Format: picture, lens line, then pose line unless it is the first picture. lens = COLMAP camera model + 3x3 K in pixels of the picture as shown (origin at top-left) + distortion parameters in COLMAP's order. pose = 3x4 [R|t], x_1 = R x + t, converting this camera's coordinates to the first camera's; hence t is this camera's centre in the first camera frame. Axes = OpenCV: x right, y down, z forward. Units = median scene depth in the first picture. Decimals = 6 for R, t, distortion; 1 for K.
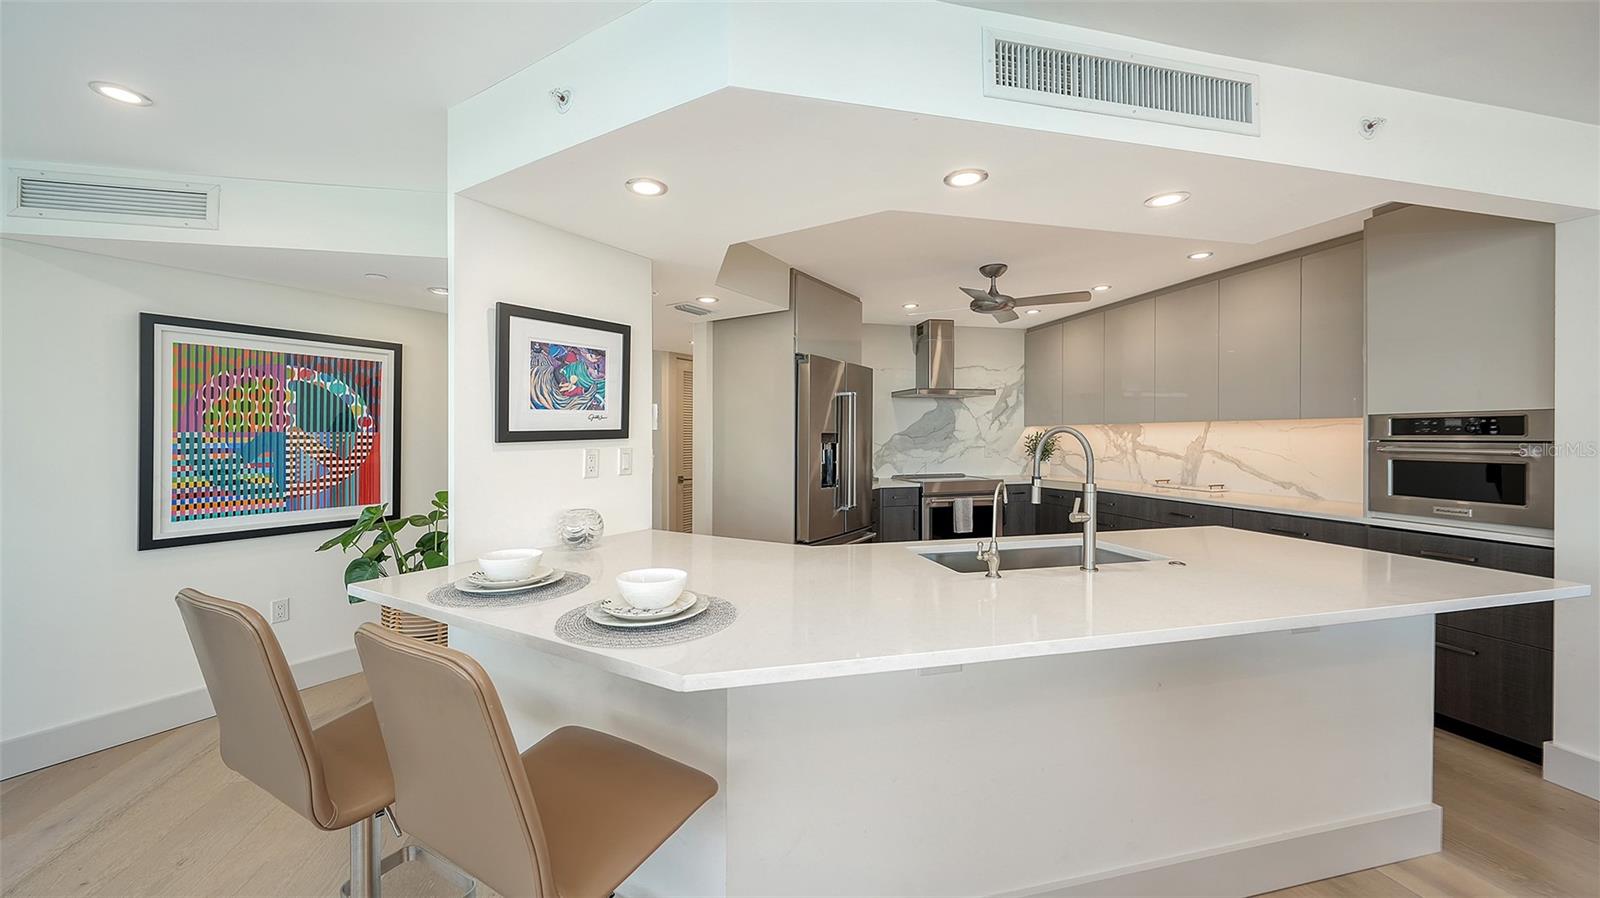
lens RADIAL K [[575.7, 0, 791.0], [0, 575.7, 438.8], [0, 0, 1]] dist [-0.006843, 0.000845]
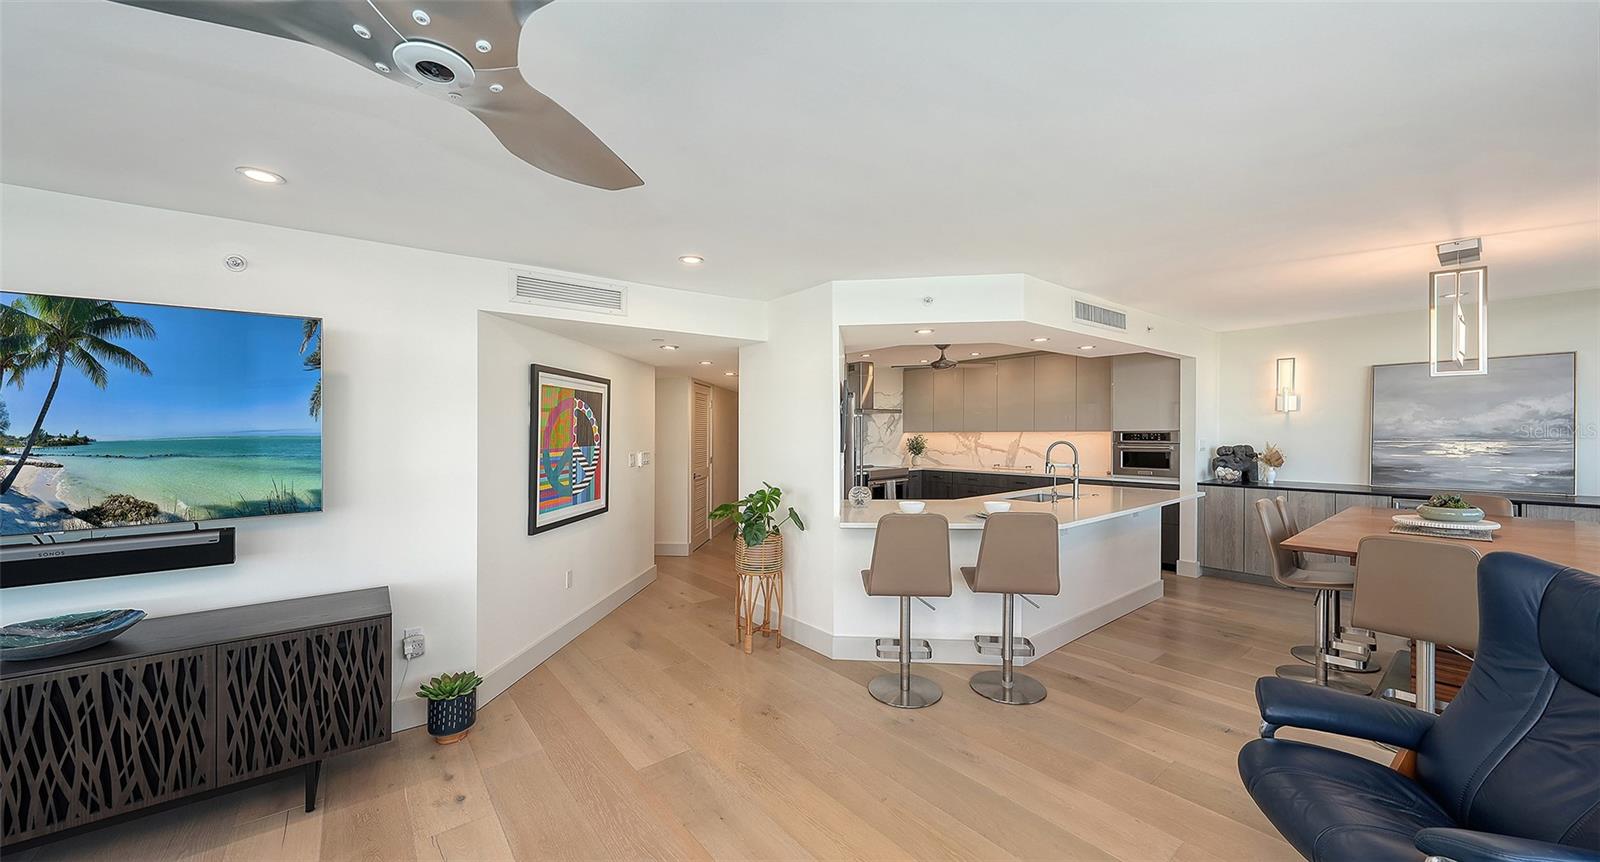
lens RADIAL K [[557.2, 0, 775.9], [0, 557.2, 438.3], [0, 0, 1]] dist [-0.014144, 0.001491]
pose [[0.914641, -0.010689, 0.404125, -0.786034], [0.009326, 0.999942, 0.005341, -0.028123], [-0.404159, -0.001116, 0.914688, -0.324582]]
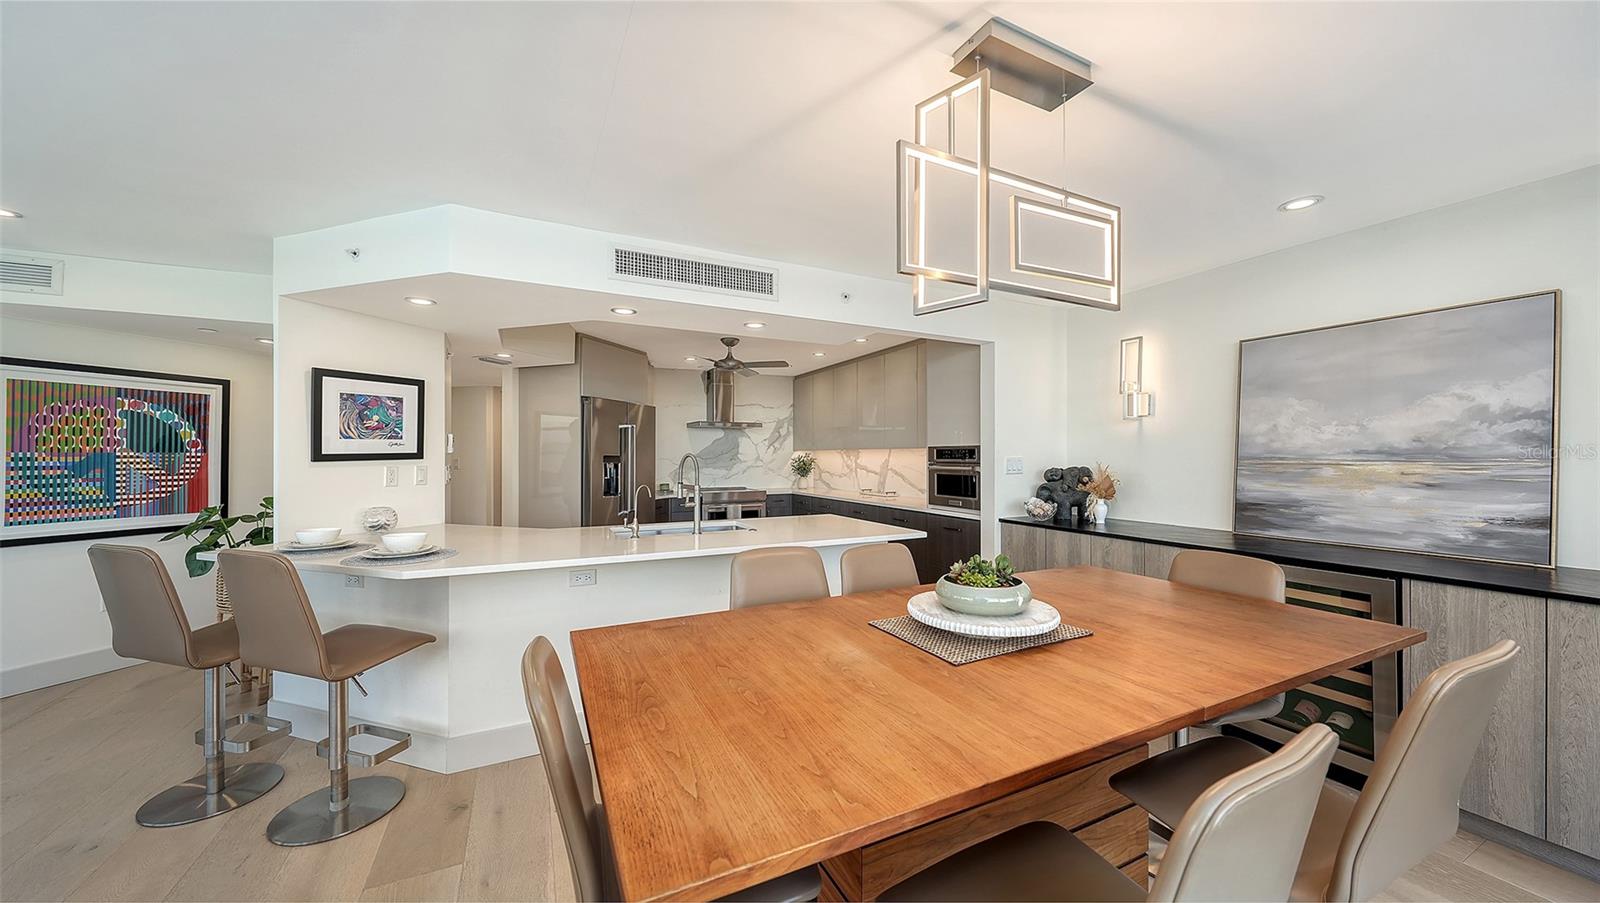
lens RADIAL K [[544.0, 0, 792.1], [0, 544.0, 459.9], [0, 0, 1]] dist [-0.006326, 0.000317]
pose [[0.975090, 0.003665, 0.221780, 0.205382], [-0.003784, 0.999993, 0.000115, -0.001500], [-0.221778, -0.000951, 0.975097, -0.339503]]
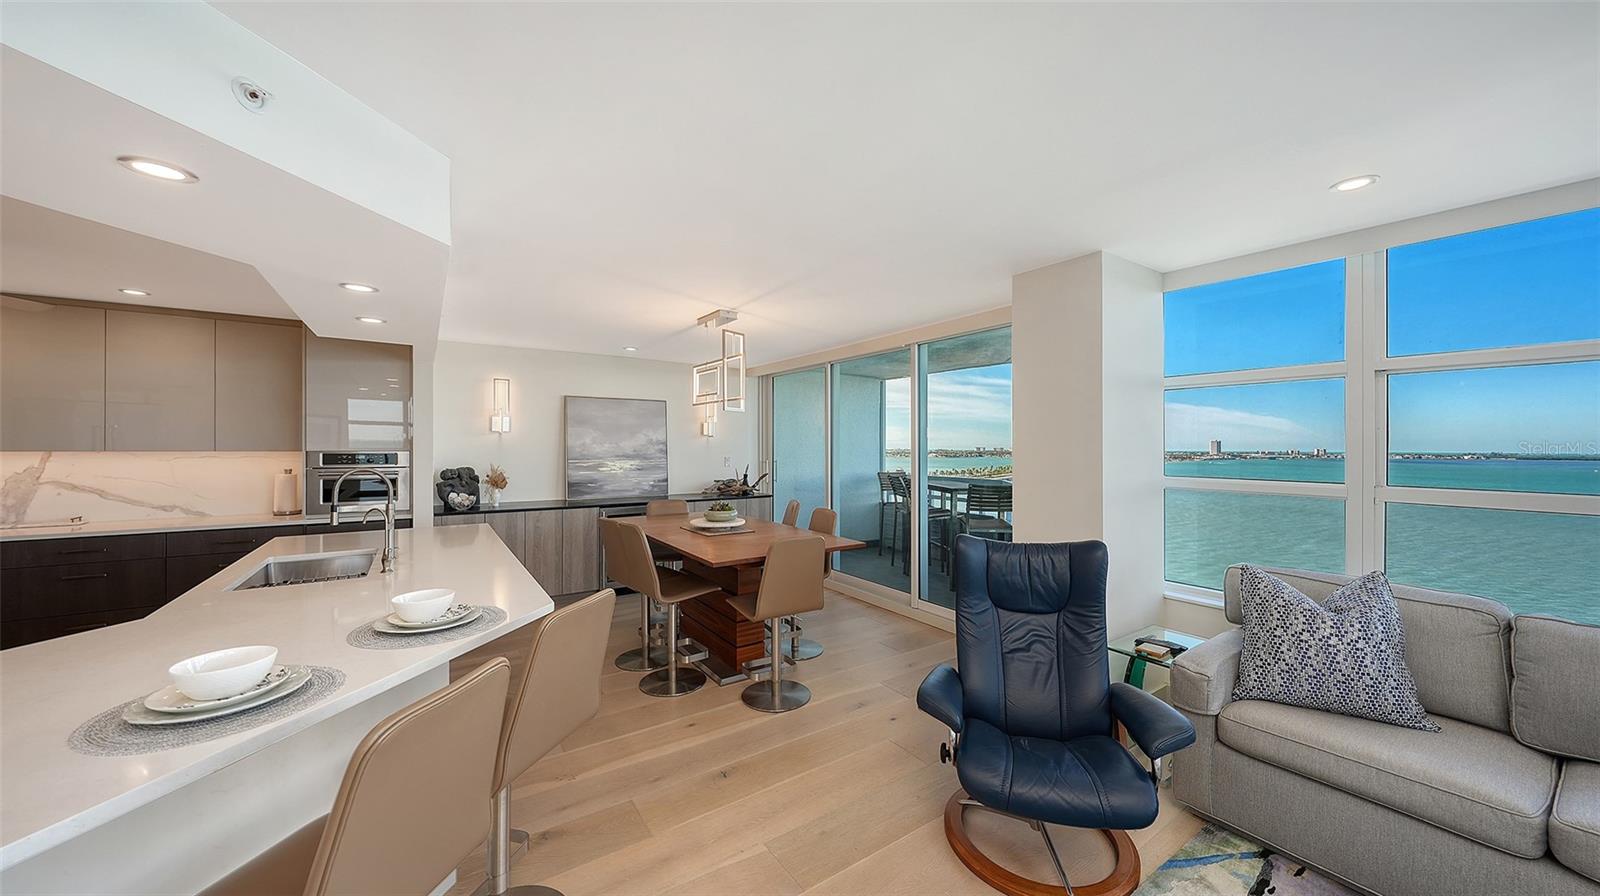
lens RADIAL K [[555.4, 0, 798.1], [0, 555.4, 443.7], [0, 0, 1]] dist [-0.001412, -0.001051]
pose [[-0.356106, 0.008969, 0.934403, -0.588405], [0.002973, 0.999960, -0.008465, -0.033058], [-0.934441, -0.000236, -0.356118, 0.238375]]
